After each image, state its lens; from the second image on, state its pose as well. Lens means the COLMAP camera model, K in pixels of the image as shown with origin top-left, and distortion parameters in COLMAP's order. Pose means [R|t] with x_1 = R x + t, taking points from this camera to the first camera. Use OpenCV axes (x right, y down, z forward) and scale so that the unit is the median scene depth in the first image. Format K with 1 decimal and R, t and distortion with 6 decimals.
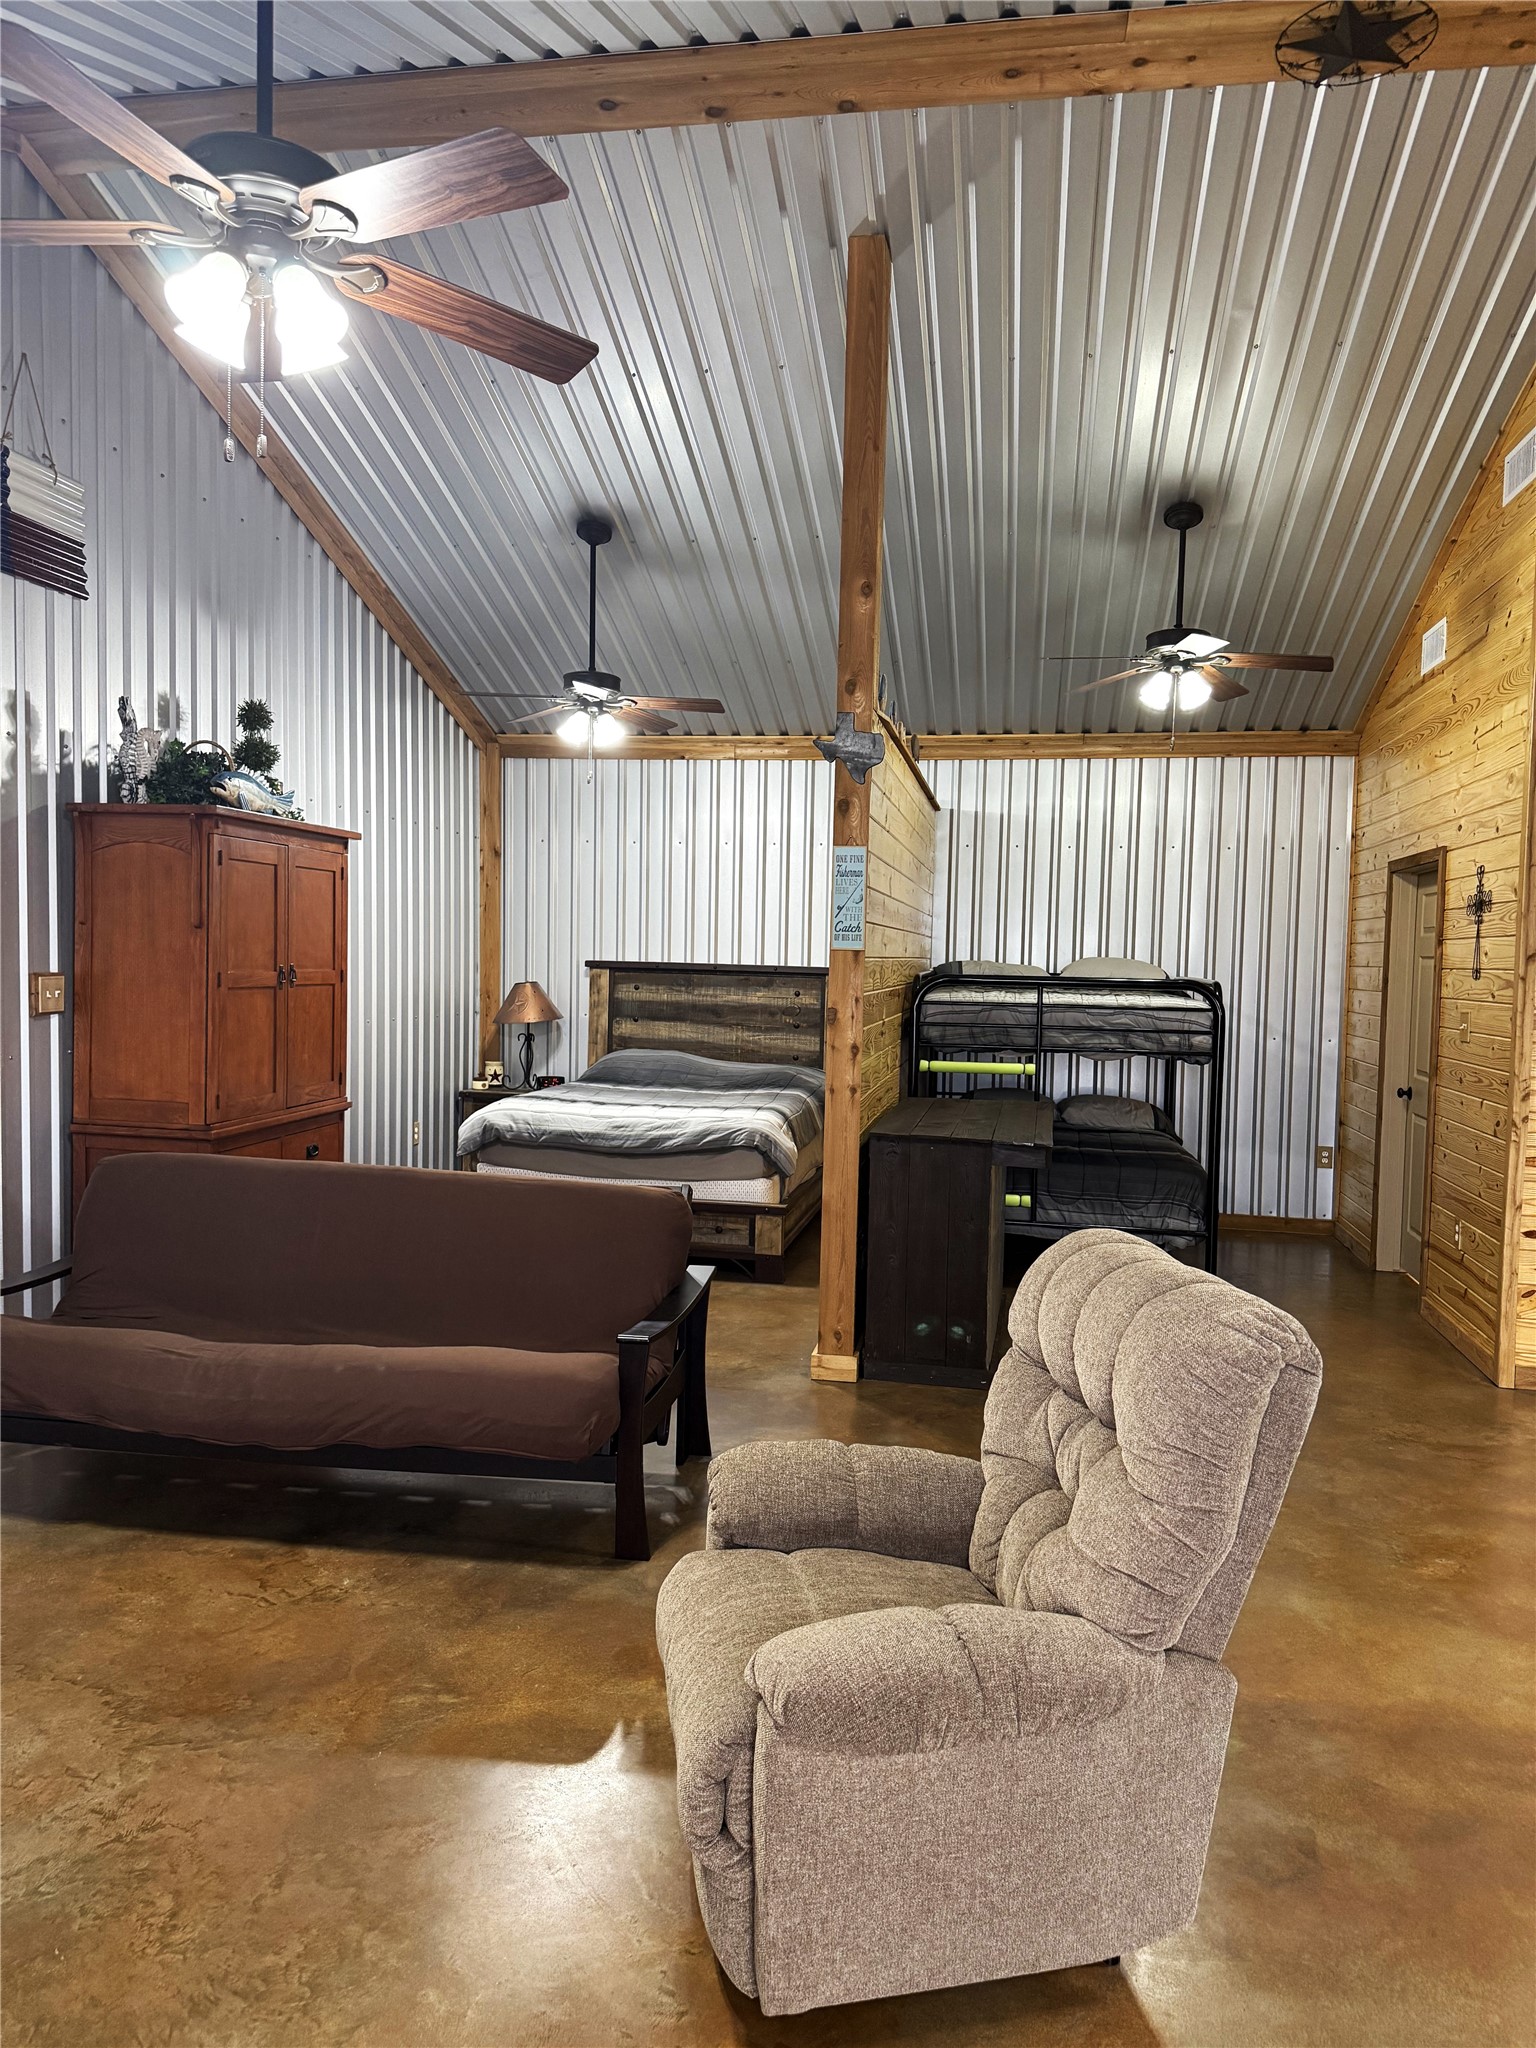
lens RADIAL K [[1470.8, 0, 768.0], [0, 1470.8, 1024.0], [0, 0, 1]] dist [0.215919, -0.411126]
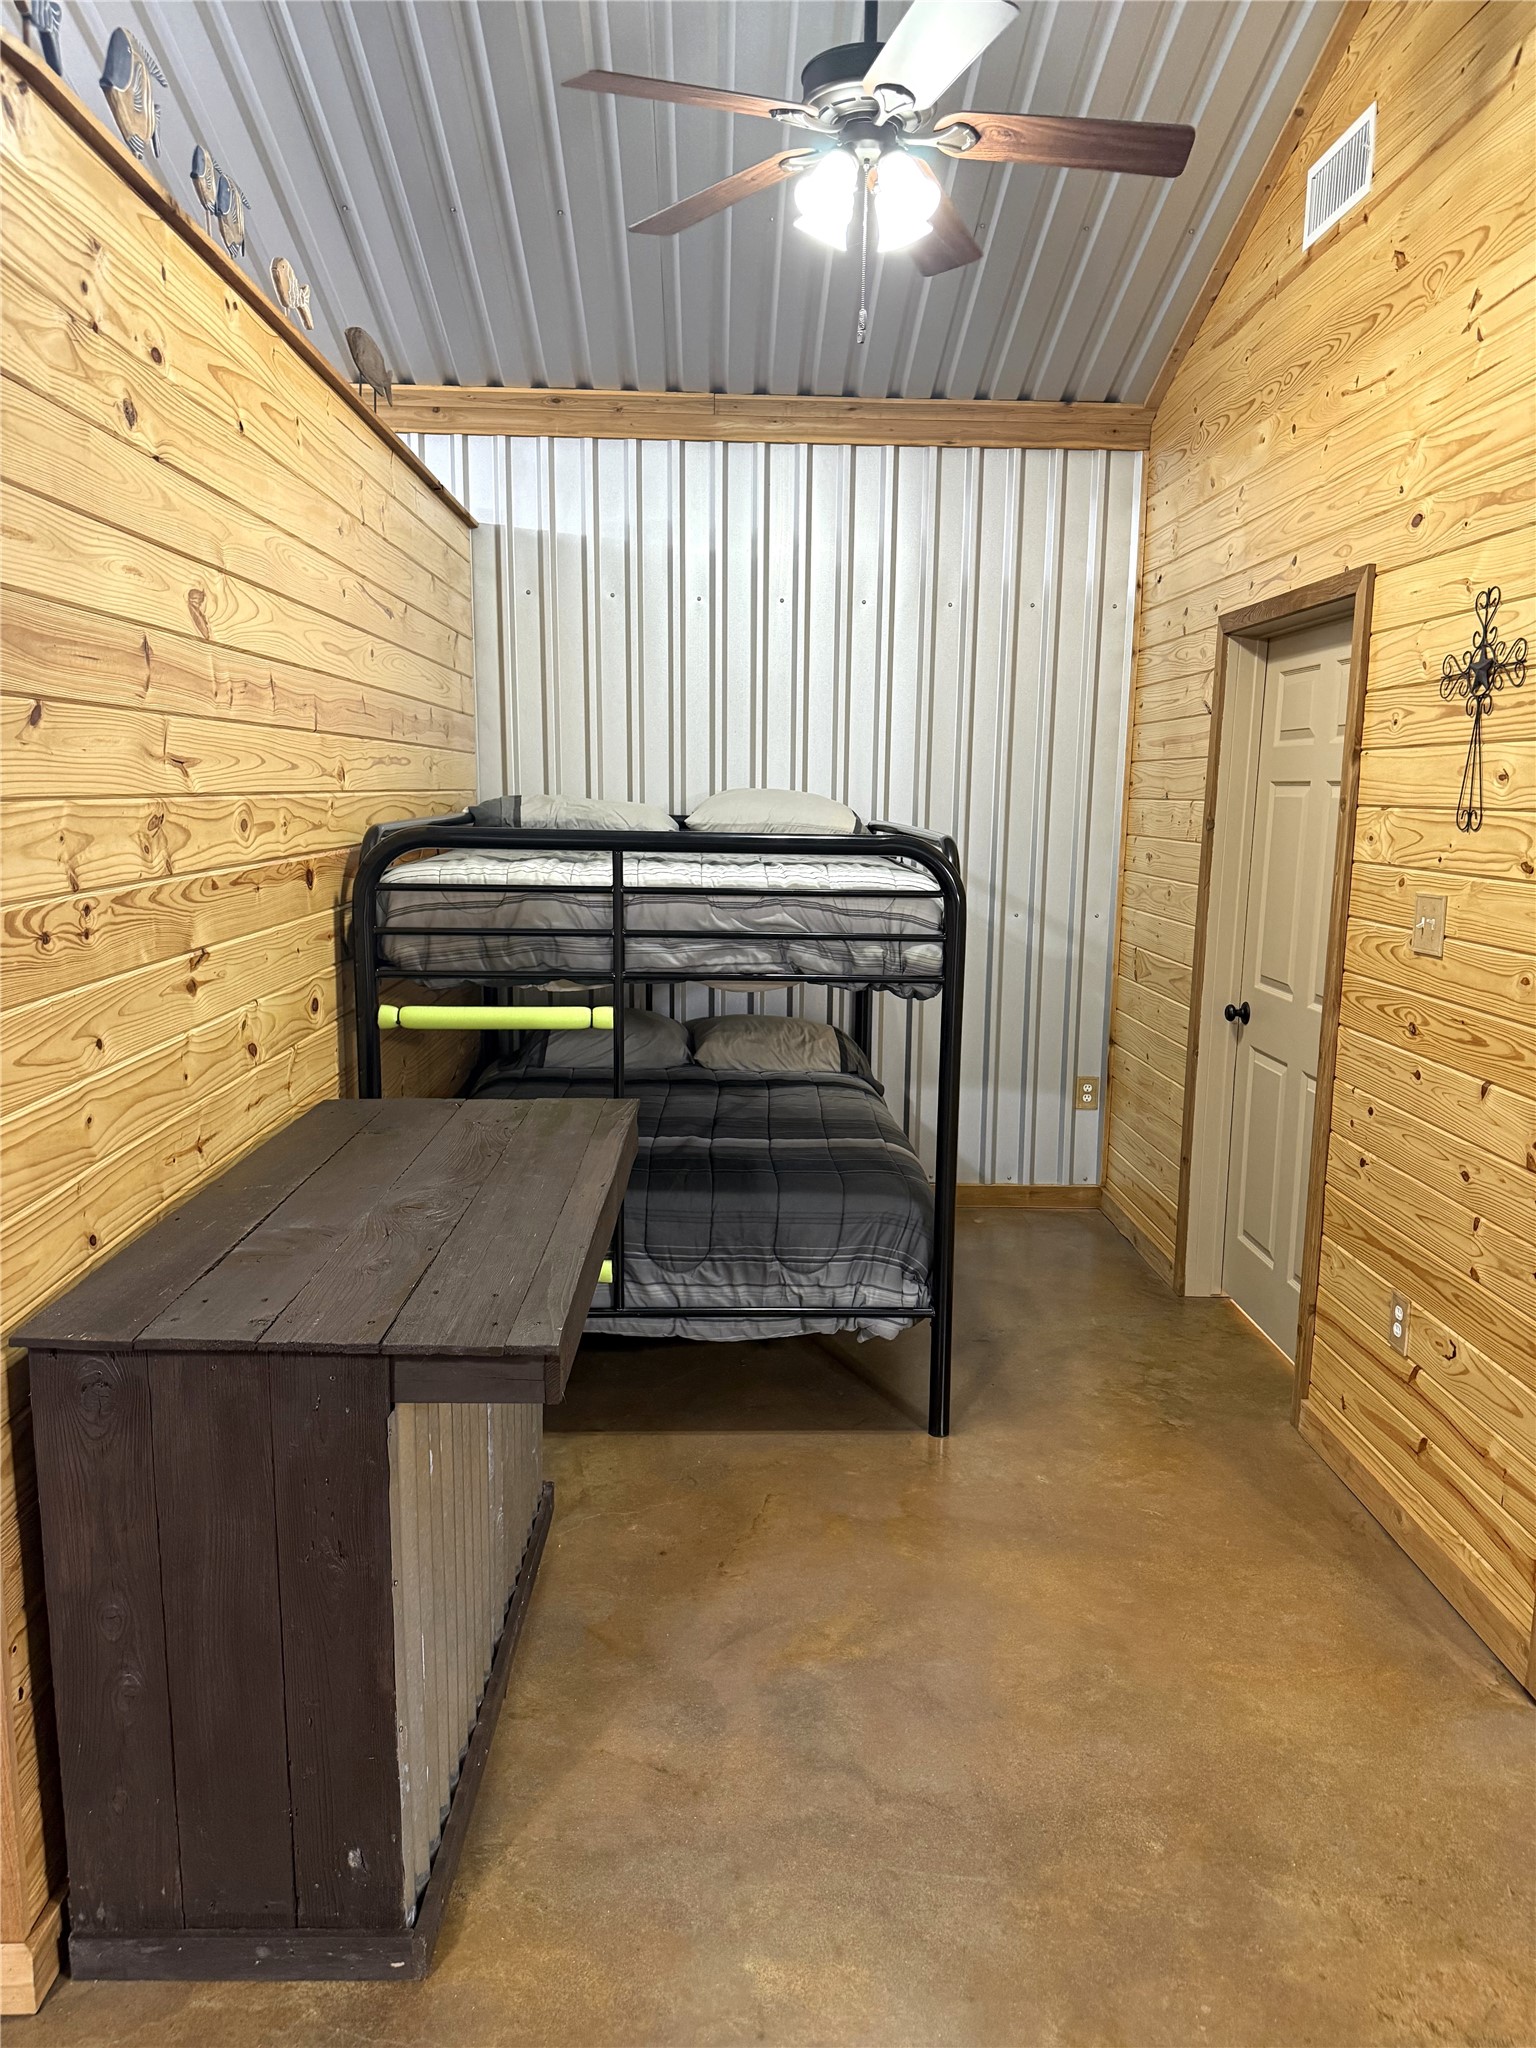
lens RADIAL K [[1470.8, 0, 768.0], [0, 1470.8, 1024.0], [0, 0, 1]] dist [0.215919, -0.411126]
pose [[0.979052, -0.041907, 0.199252, 0.125120], [0.018649, 0.992933, 0.117200, -0.024057], [-0.202756, -0.111029, 0.972915, 0.475015]]
